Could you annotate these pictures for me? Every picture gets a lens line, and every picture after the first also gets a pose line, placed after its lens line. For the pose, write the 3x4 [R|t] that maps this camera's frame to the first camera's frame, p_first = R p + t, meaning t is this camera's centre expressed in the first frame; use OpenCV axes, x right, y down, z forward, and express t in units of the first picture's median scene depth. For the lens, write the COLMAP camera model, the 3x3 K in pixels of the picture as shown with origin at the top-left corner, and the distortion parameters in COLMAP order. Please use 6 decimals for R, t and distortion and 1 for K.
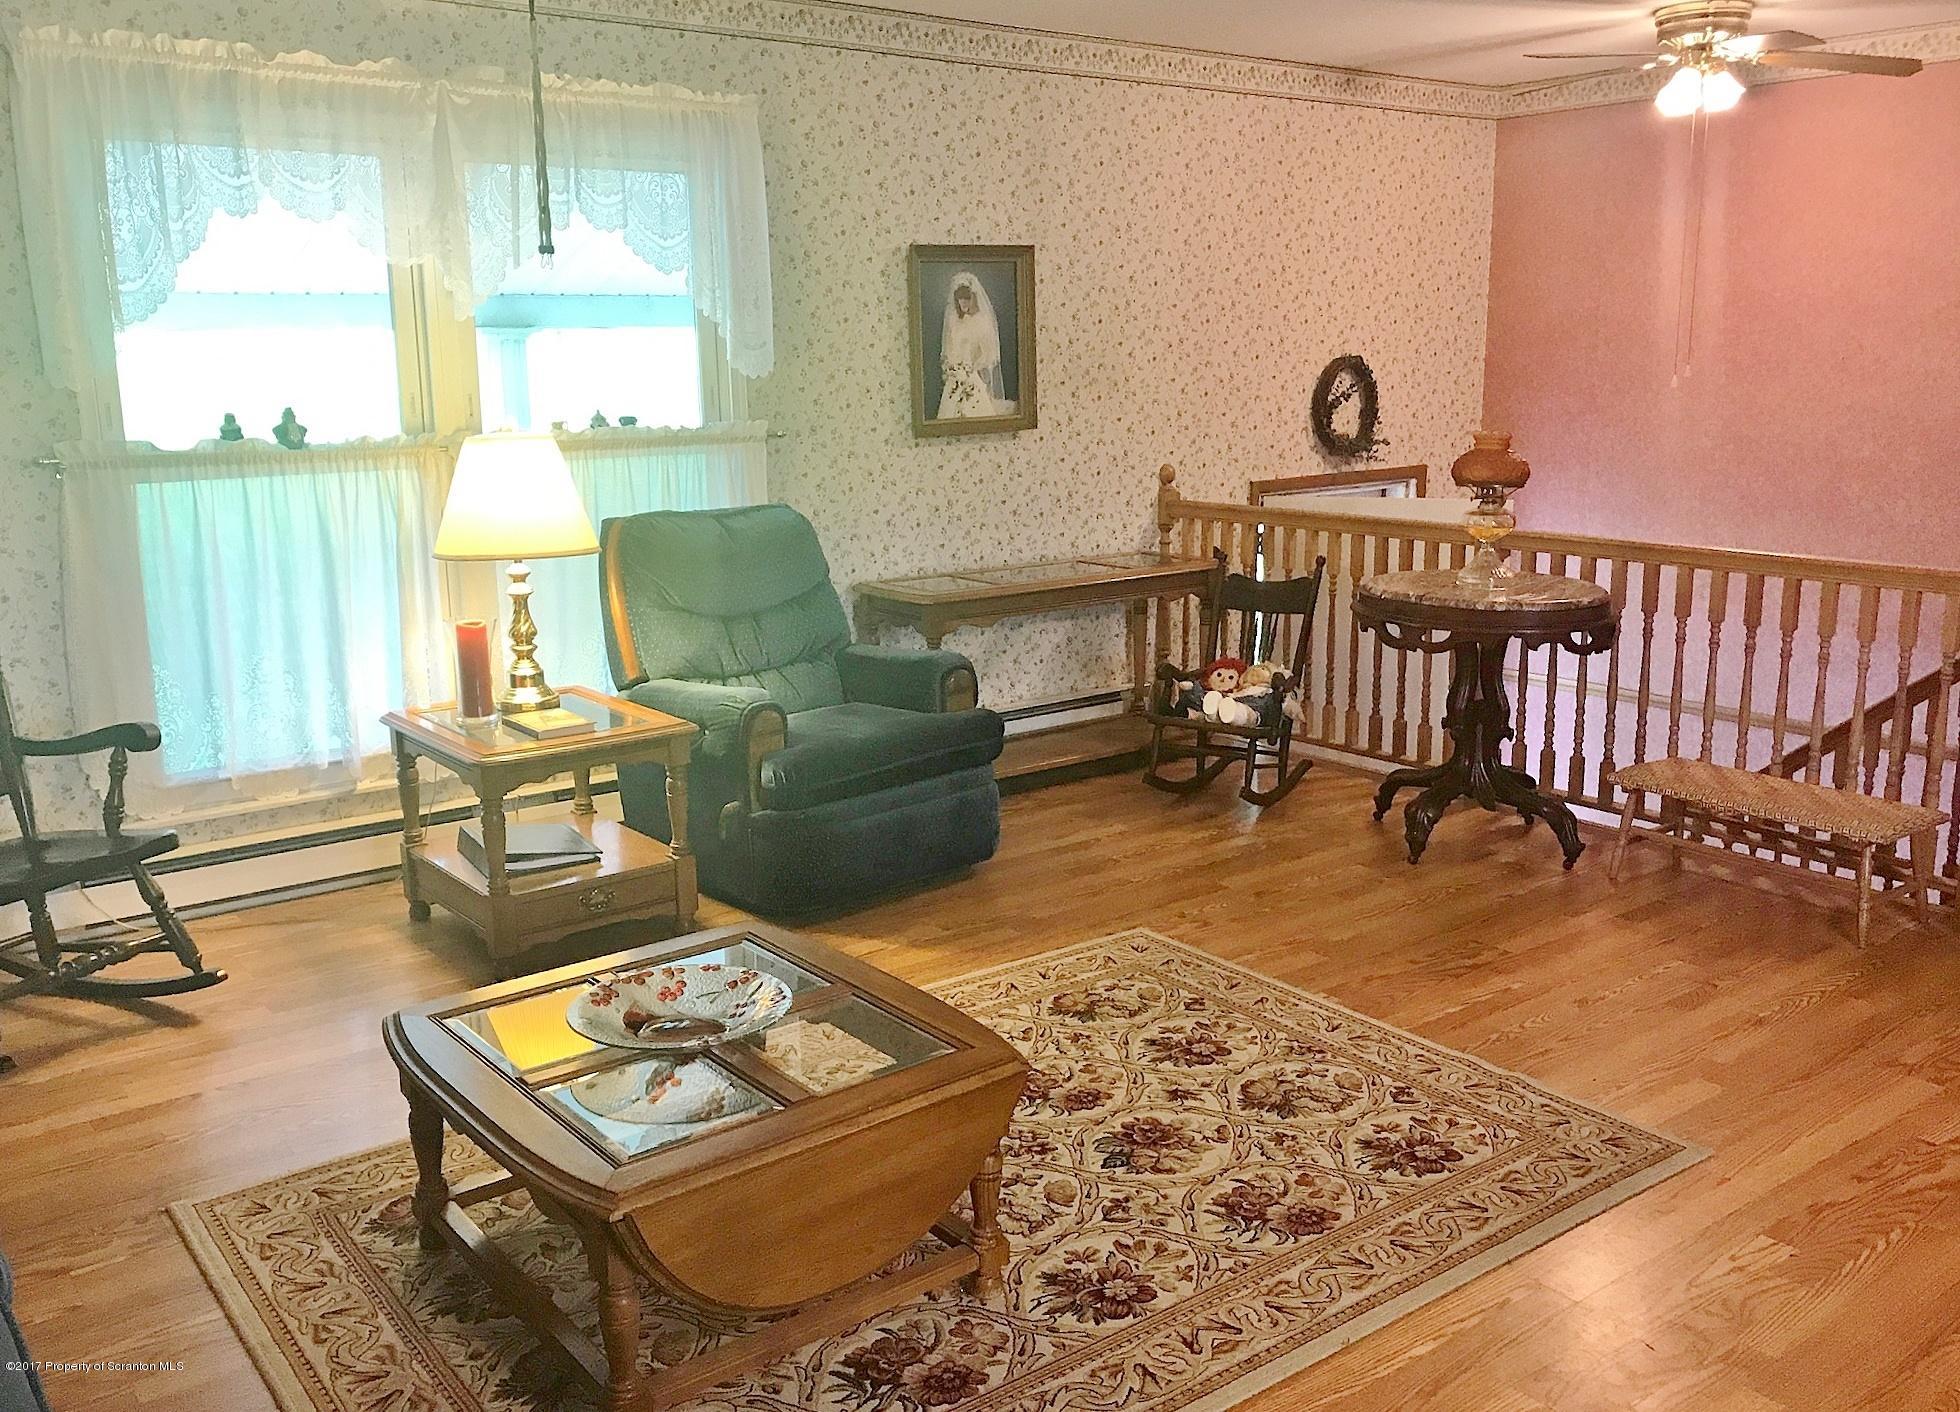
lens RADIAL K [[1676.7, 0, 978.3], [0, 1676.7, 711.5], [0, 0, 1]] dist [0.006704, -0.000213]
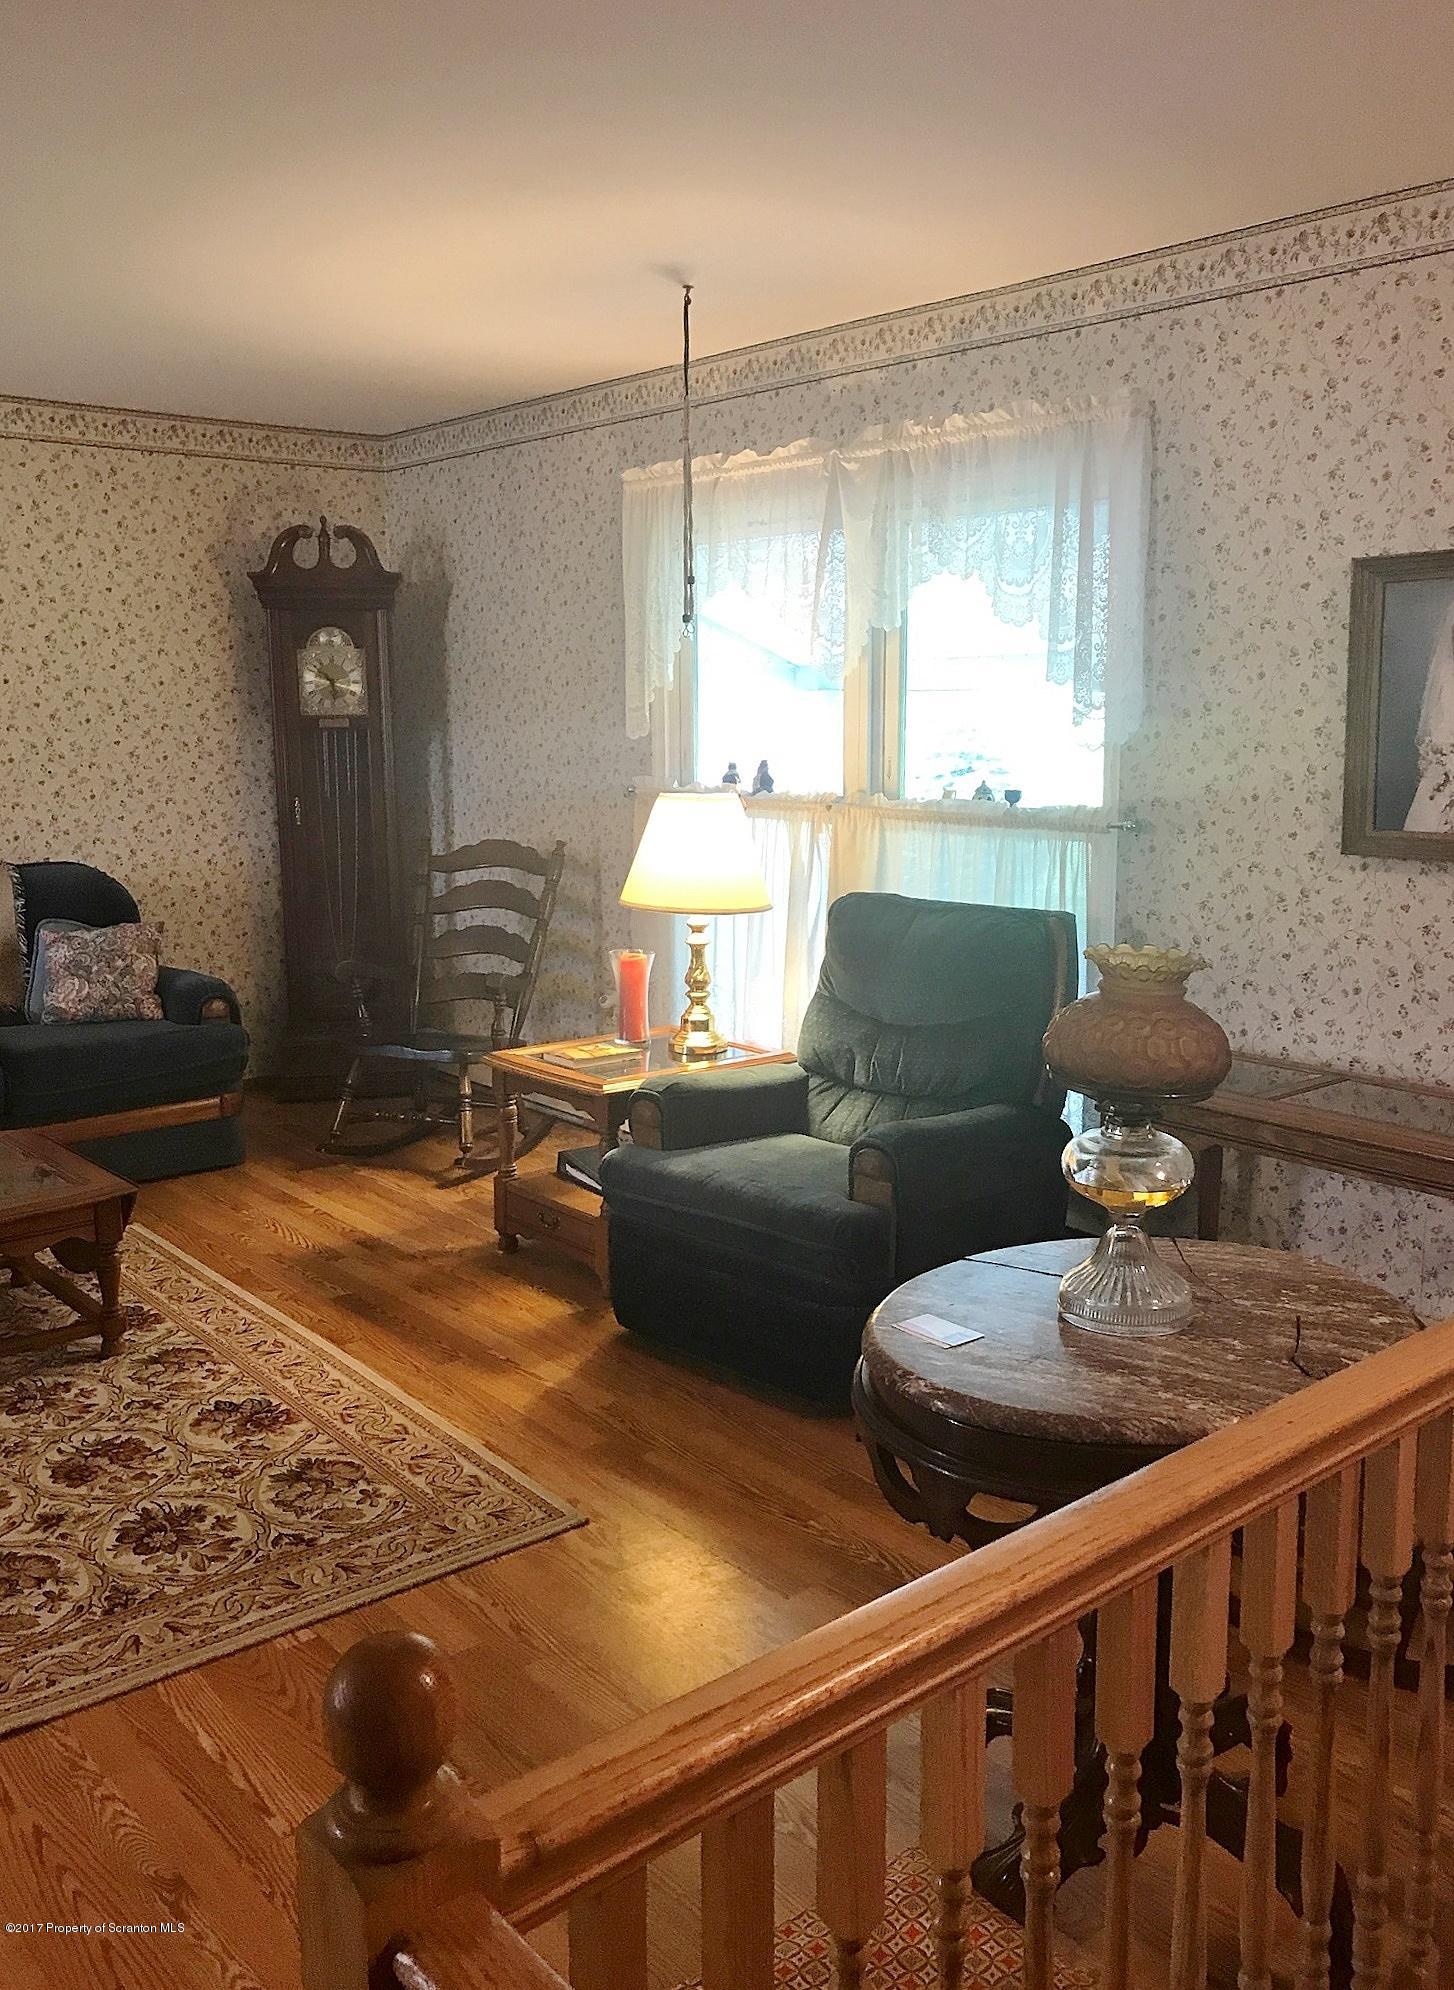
lens RADIAL K [[1677.6, 0, 727.5], [0, 1677.6, 984.4], [0, 0, 1]] dist [-0.018481, 0.003442]
pose [[0.045055, 0.189318, -0.980882, 0.773428], [-0.199319, 0.963840, 0.176873, -0.238125], [0.978898, 0.187540, 0.081160, 0.949035]]
